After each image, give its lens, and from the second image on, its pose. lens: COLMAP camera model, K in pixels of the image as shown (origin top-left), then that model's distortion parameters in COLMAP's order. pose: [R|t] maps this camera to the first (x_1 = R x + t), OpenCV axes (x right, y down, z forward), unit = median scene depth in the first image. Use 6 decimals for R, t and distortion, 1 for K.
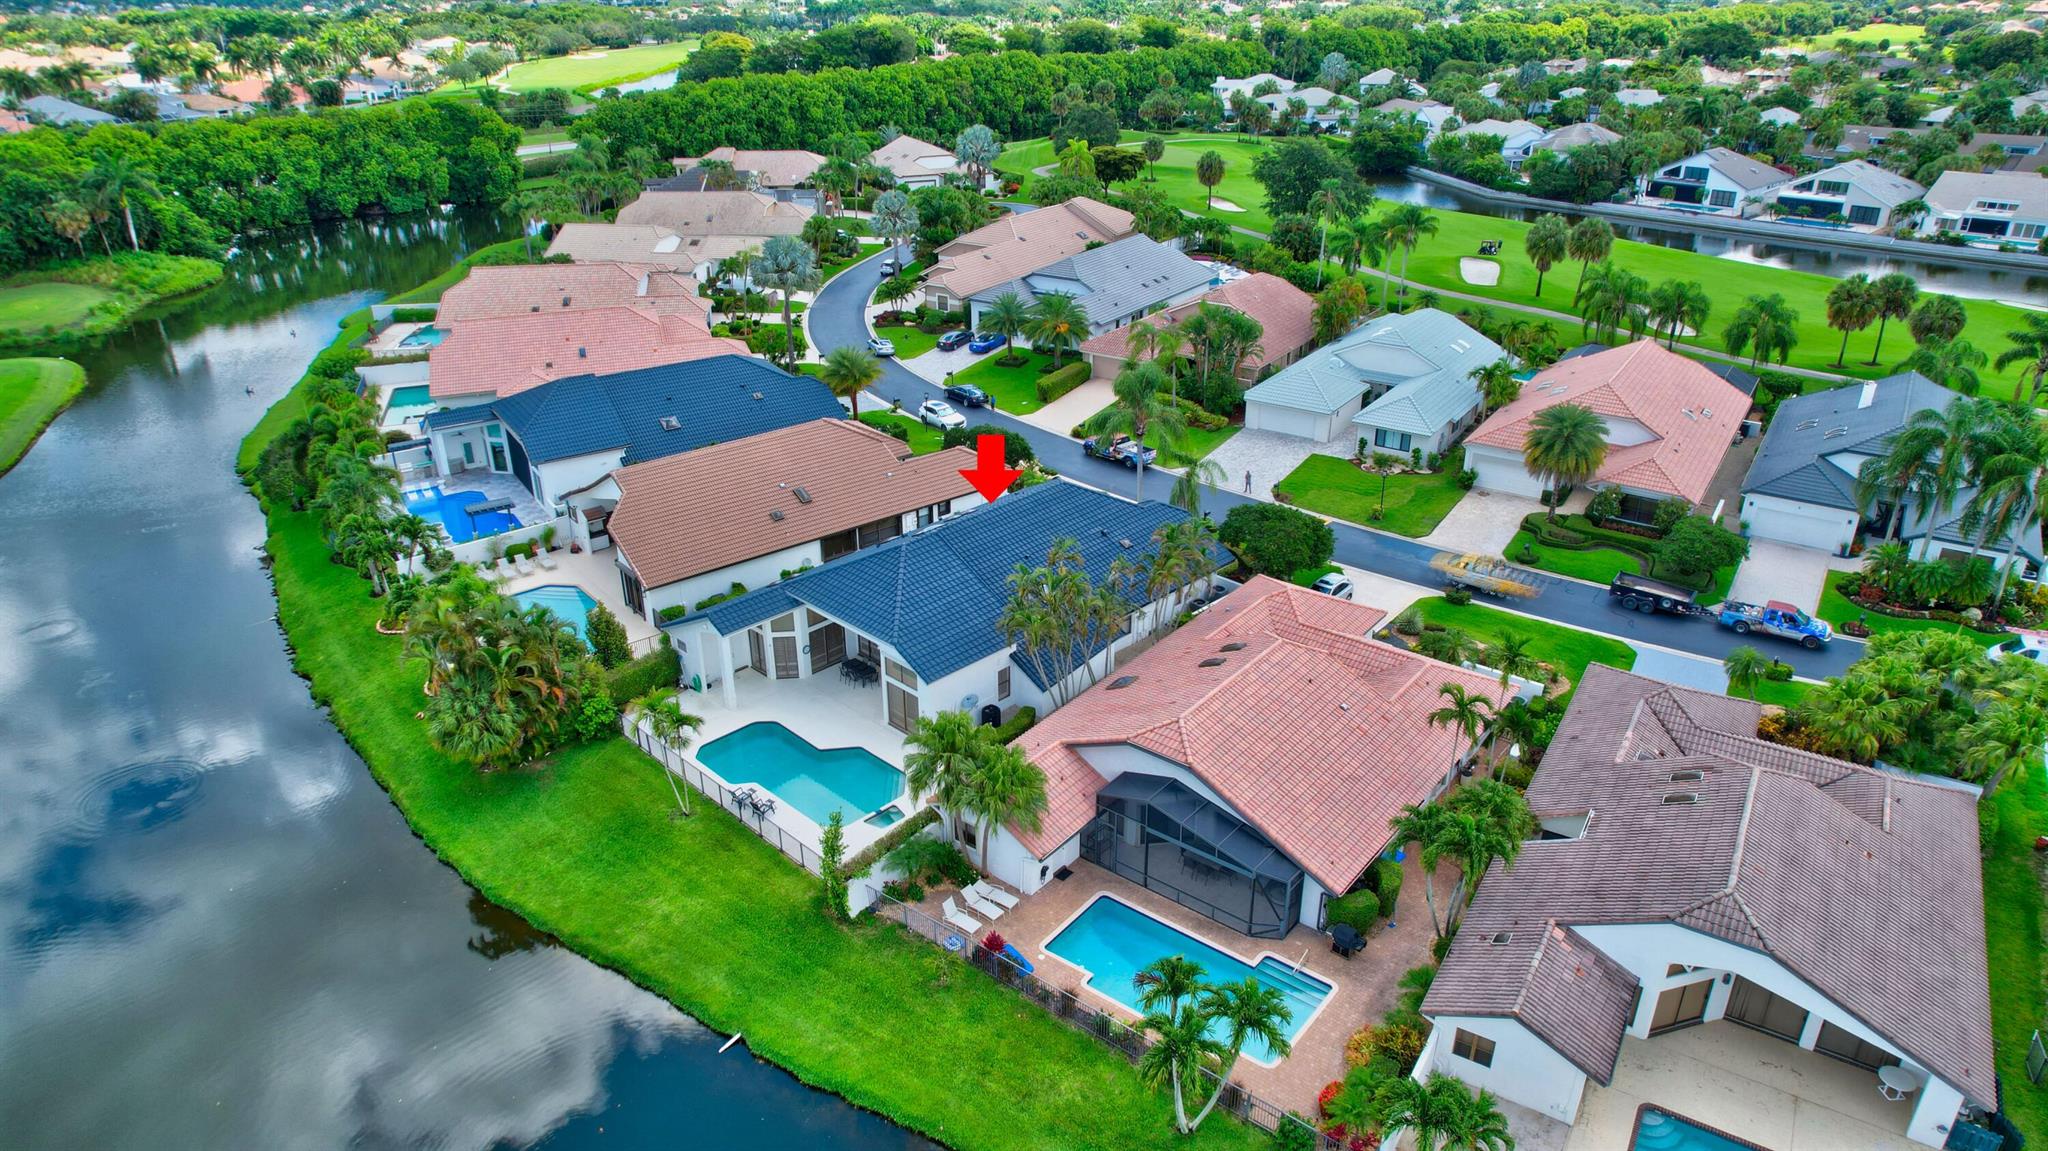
lens RADIAL K [[1318.8, 0, 1017.1], [0, 1318.8, 550.0], [0, 0, 1]] dist [-0.086133, 0.086920]
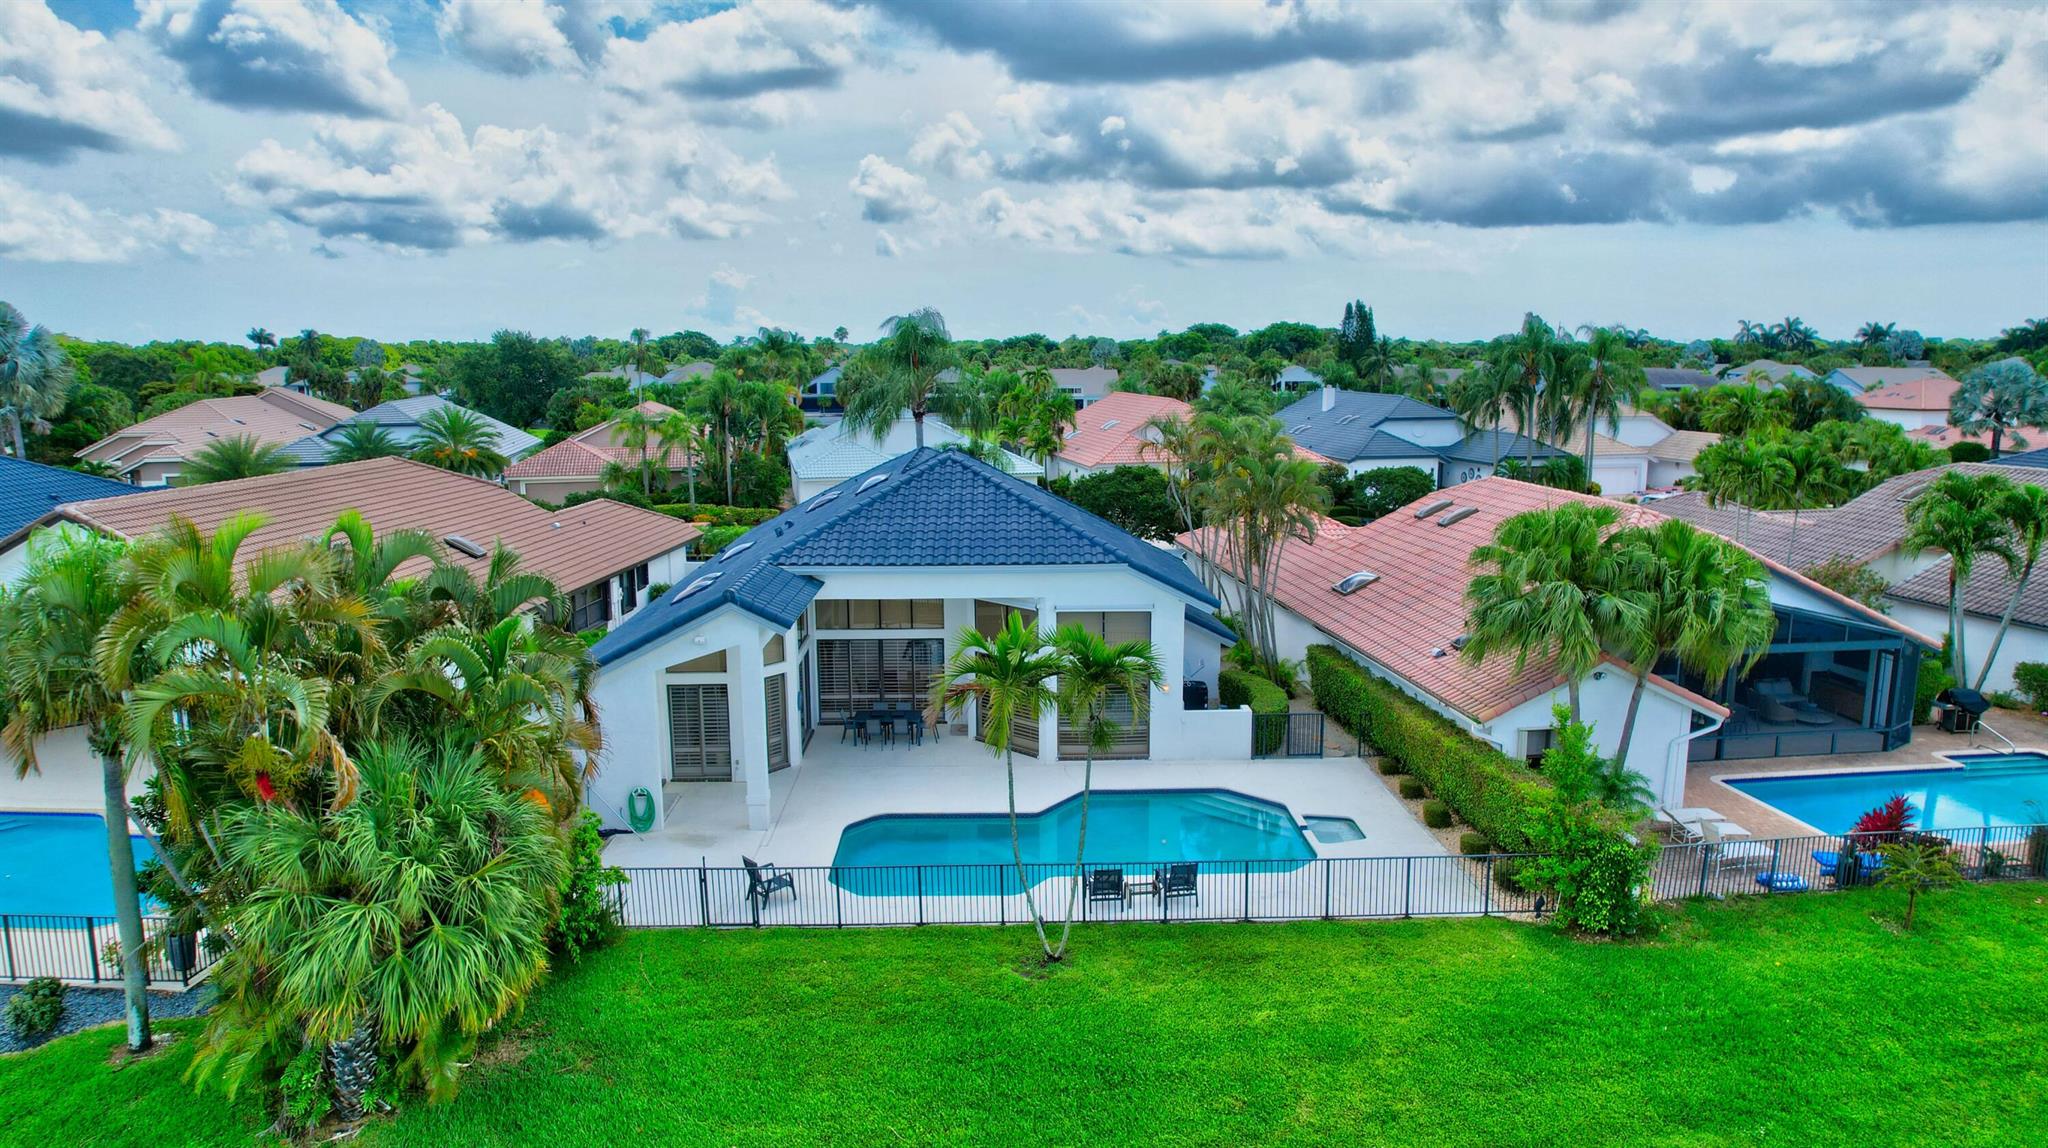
lens RADIAL K [[1304.4, 0, 1024.0], [0, 1304.4, 574.0], [0, 0, 1]] dist [-0.086701, 0.078807]
pose [[0.690996, -0.120150, 0.712804, -0.158238], [0.297247, 0.946090, -0.128680, 0.042127], [-0.658915, 0.300796, 0.689458, 0.214440]]
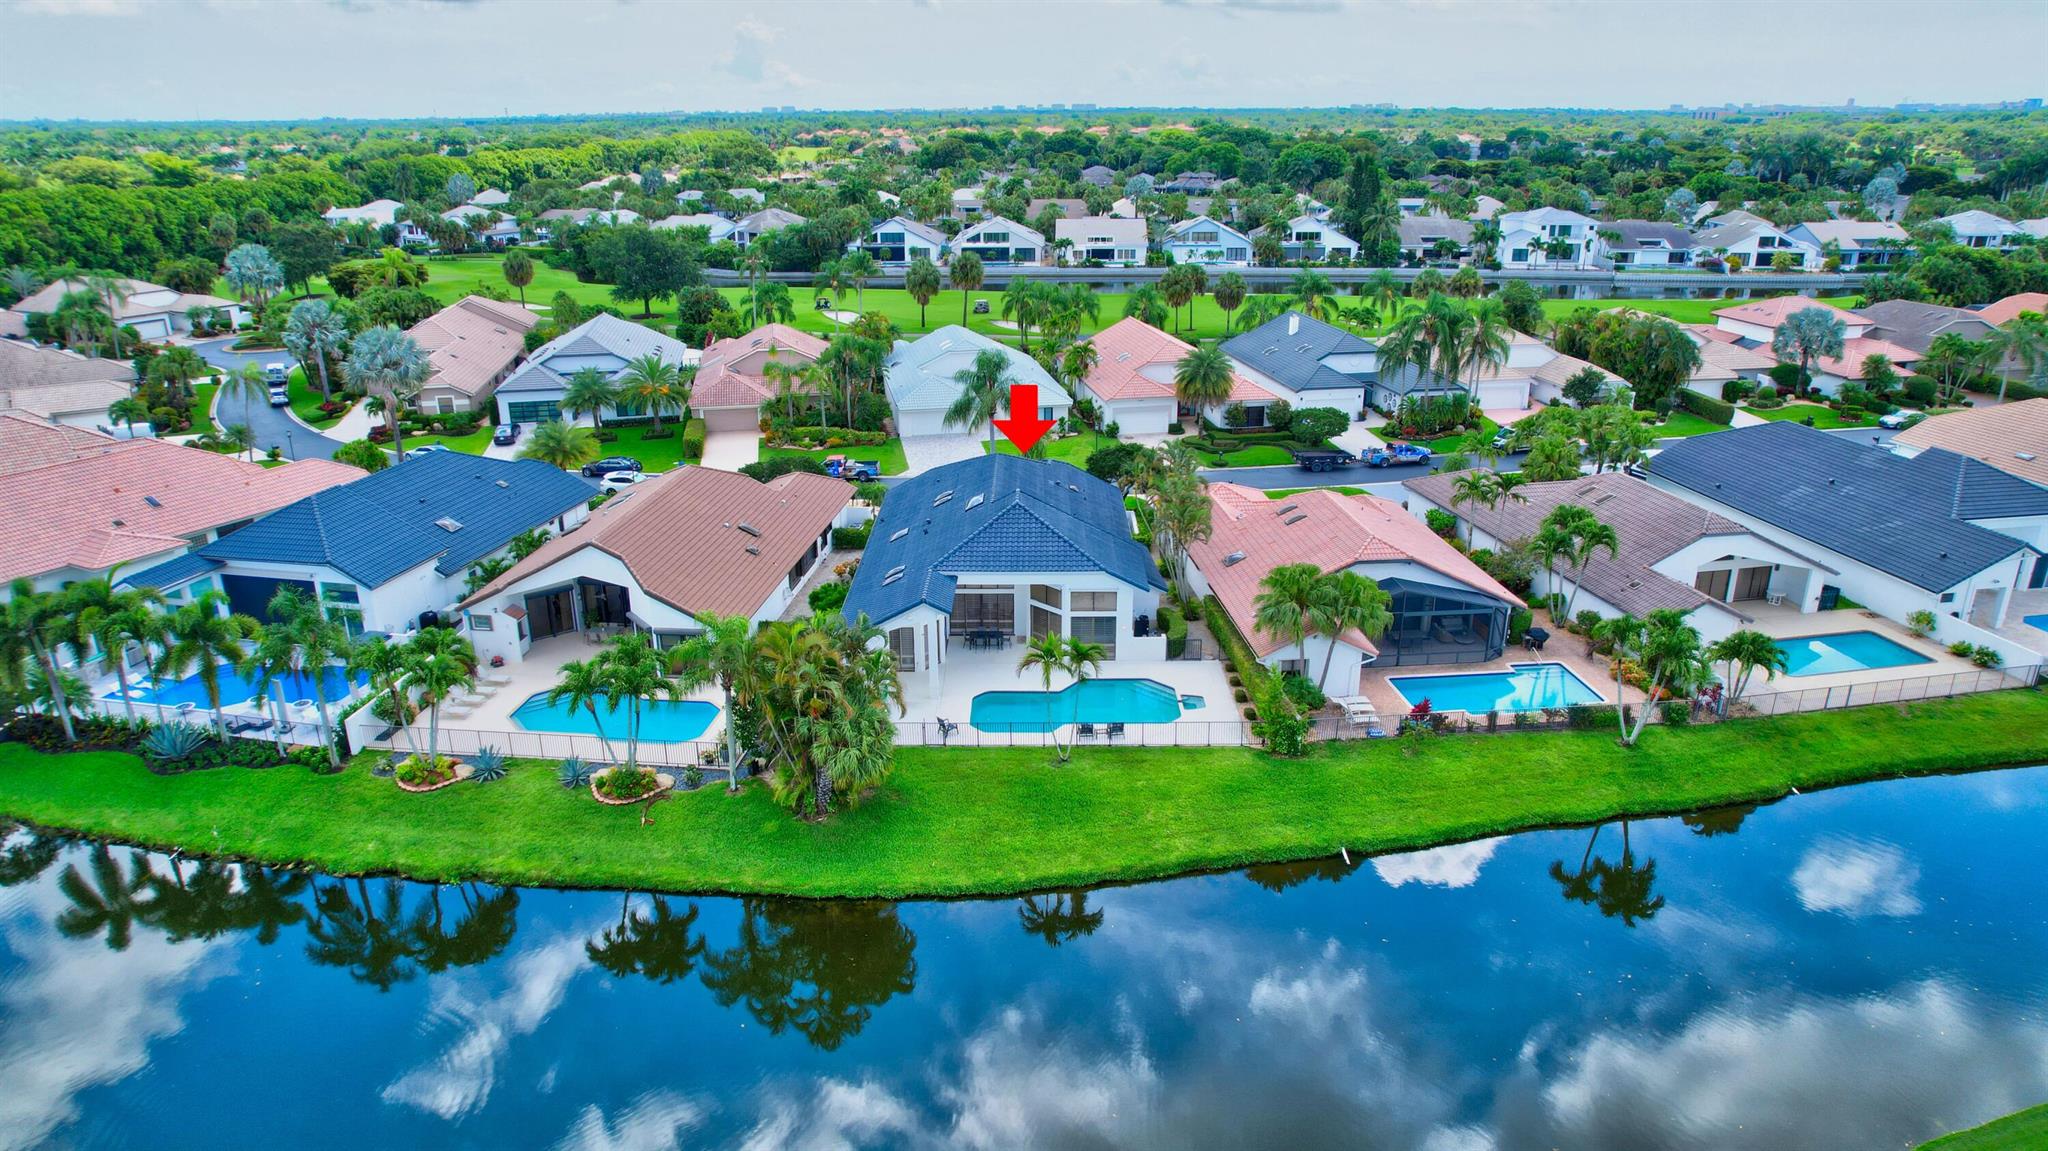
lens RADIAL K [[1304.4, 0, 1024.0], [0, 1304.4, 575.5], [0, 0, 1]] dist [-0.086701, 0.078807]
pose [[0.712016, -0.236727, 0.661055, -0.274316], [0.288624, 0.956914, 0.031802, 0.007159], [-0.640101, 0.168153, 0.749664, 0.074795]]
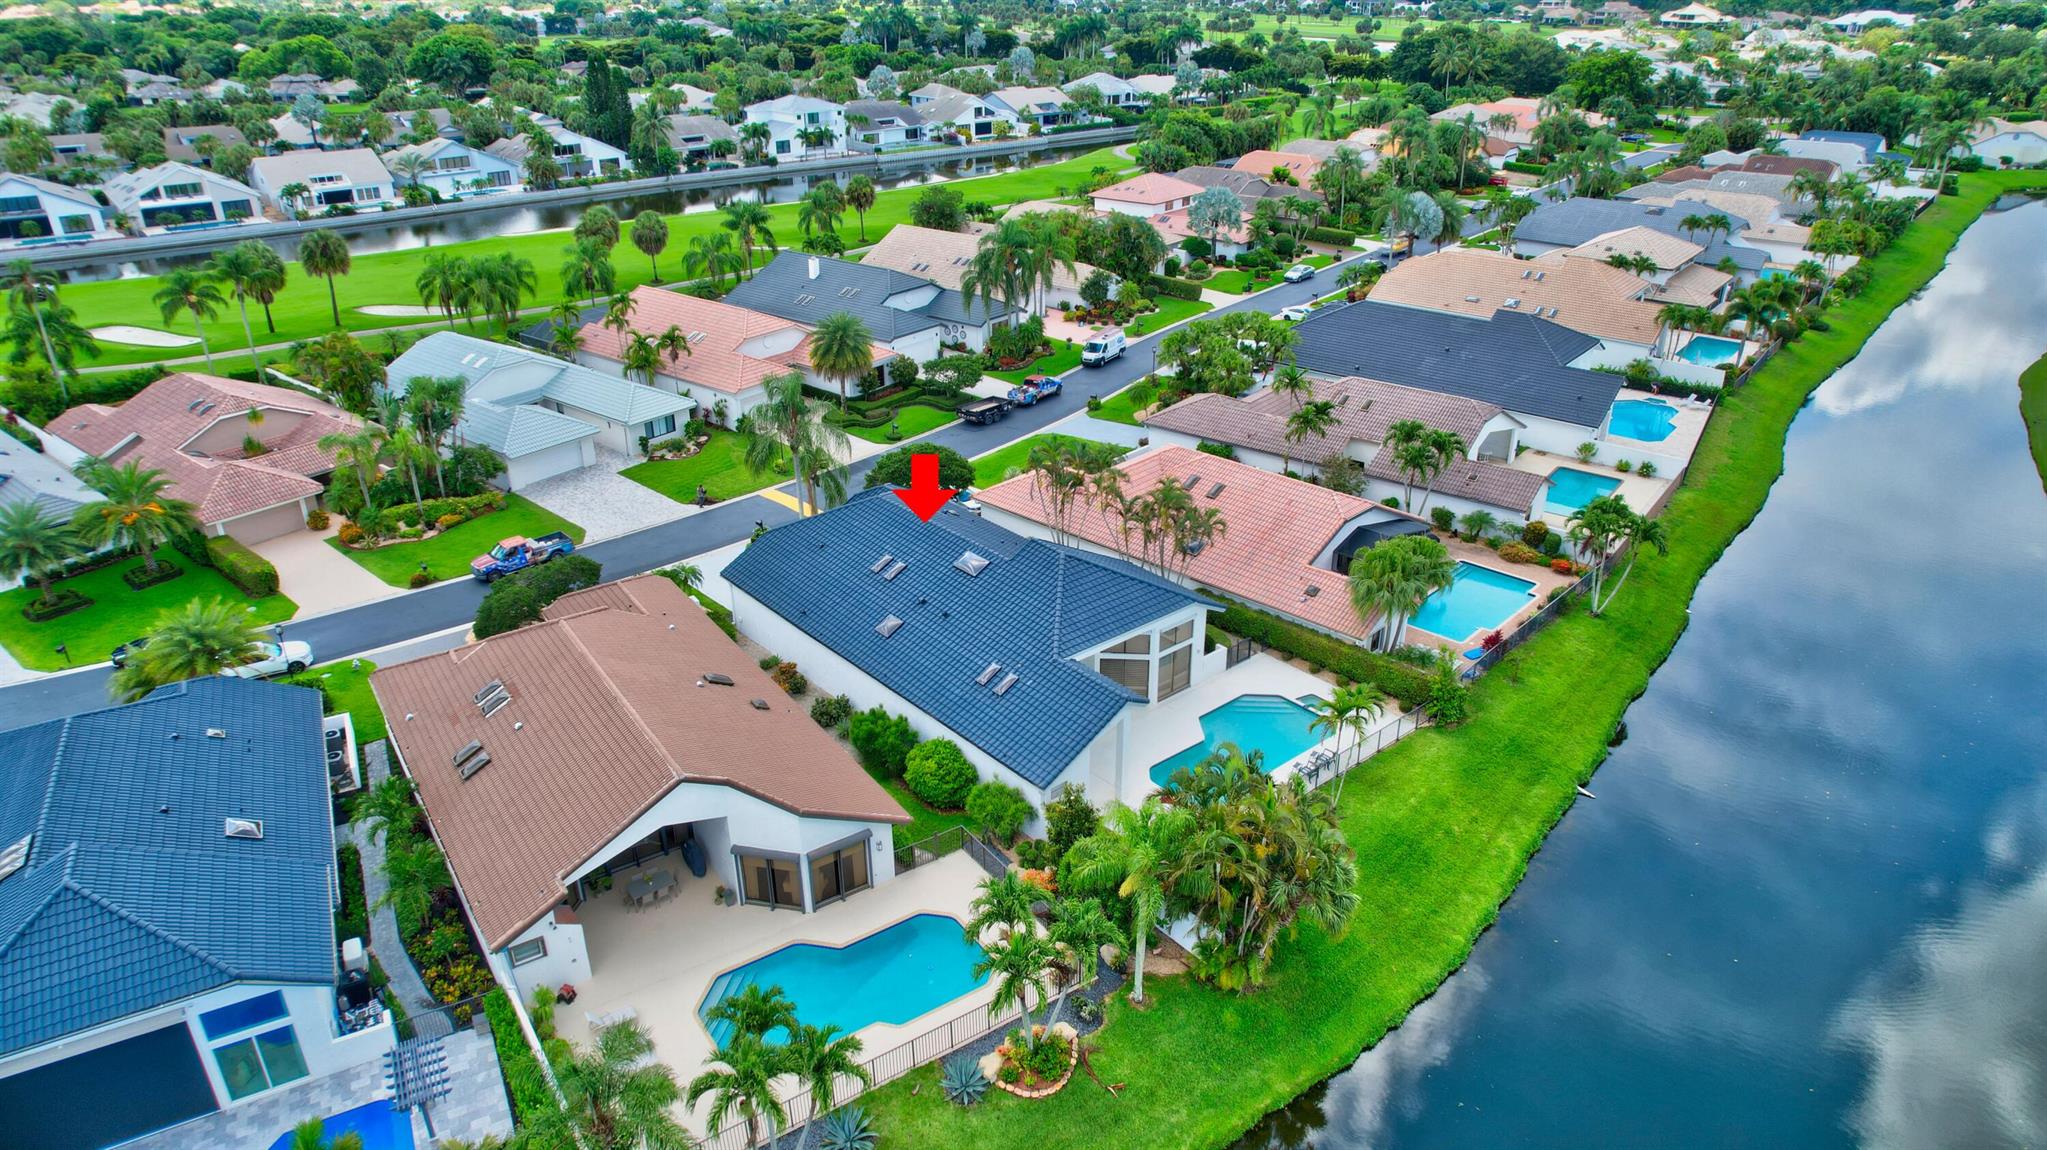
lens RADIAL K [[1318.2, 0, 1016.6], [0, 1318.2, 549.5], [0, 0, 1]] dist [-0.086133, 0.086920]
pose [[0.083540, -0.406094, 0.910005, -0.325757], [0.415376, 0.844271, 0.338628, -0.116830], [-0.905806, 0.349705, 0.239212, 0.278252]]
